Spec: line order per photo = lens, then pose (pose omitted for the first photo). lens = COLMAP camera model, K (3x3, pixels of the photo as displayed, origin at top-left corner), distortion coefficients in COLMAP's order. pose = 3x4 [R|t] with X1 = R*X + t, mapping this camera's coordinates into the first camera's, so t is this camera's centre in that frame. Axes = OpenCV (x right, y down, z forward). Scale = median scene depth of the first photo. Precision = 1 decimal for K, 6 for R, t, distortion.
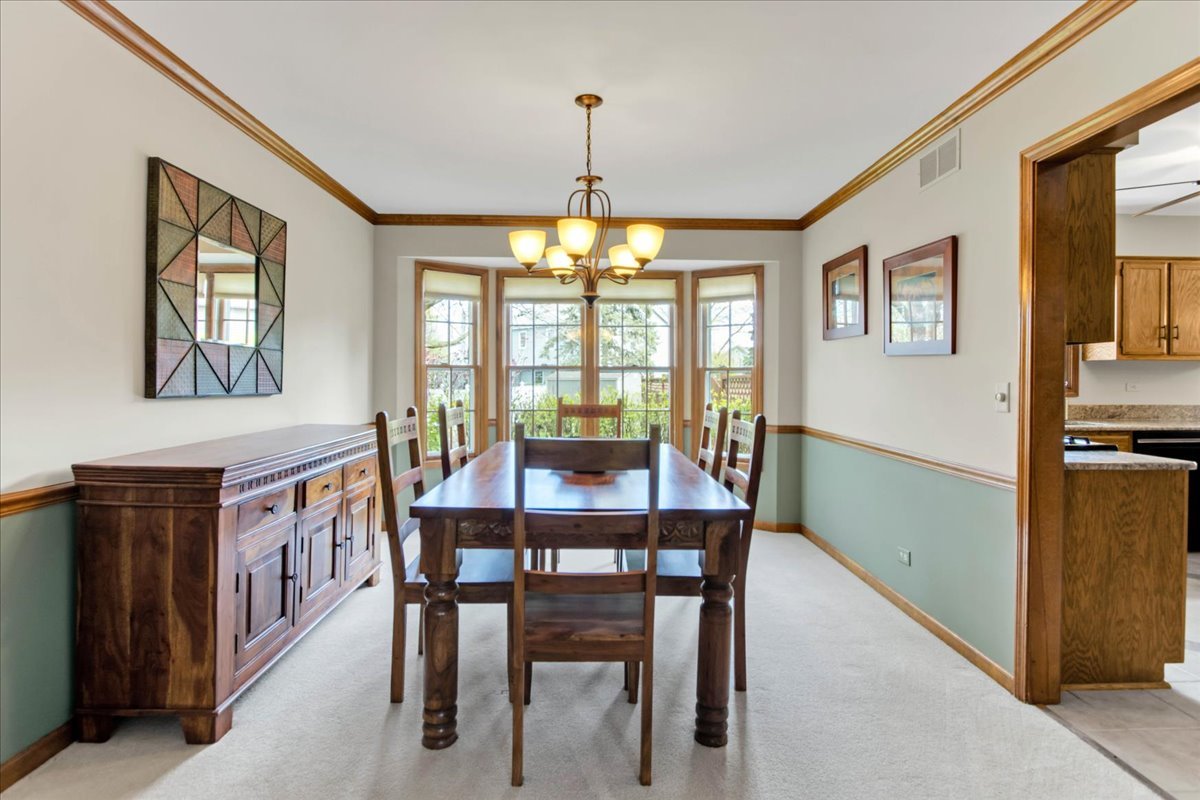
lens RADIAL K [[575.2, 0, 604.4], [0, 575.2, 379.3], [0, 0, 1]] dist [-0.018515, -0.000004]
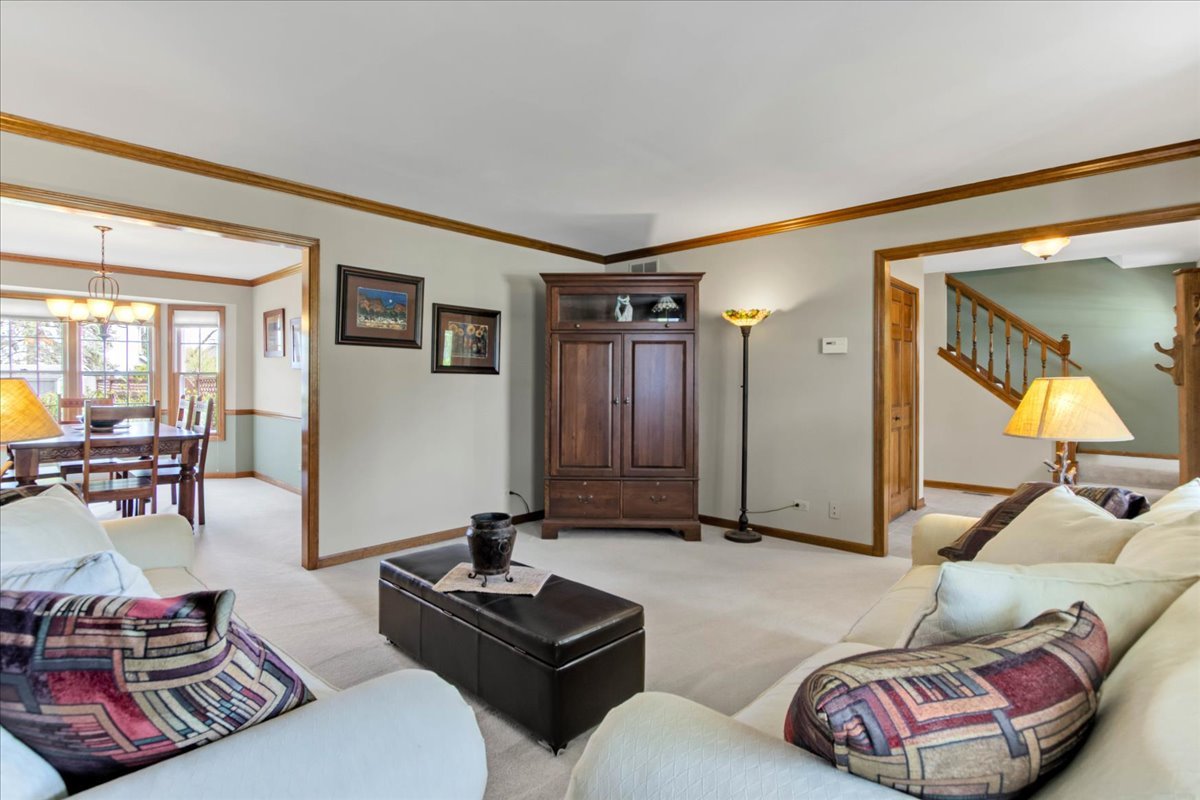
lens RADIAL K [[575.2, 0, 602.2], [0, 575.2, 390.4], [0, 0, 1]] dist [-0.018515, -0.000004]
pose [[0.686640, -0.009986, 0.726929, -0.145961], [-0.004763, 0.999822, 0.018234, -0.005902], [-0.726982, -0.015982, 0.686470, -0.810849]]
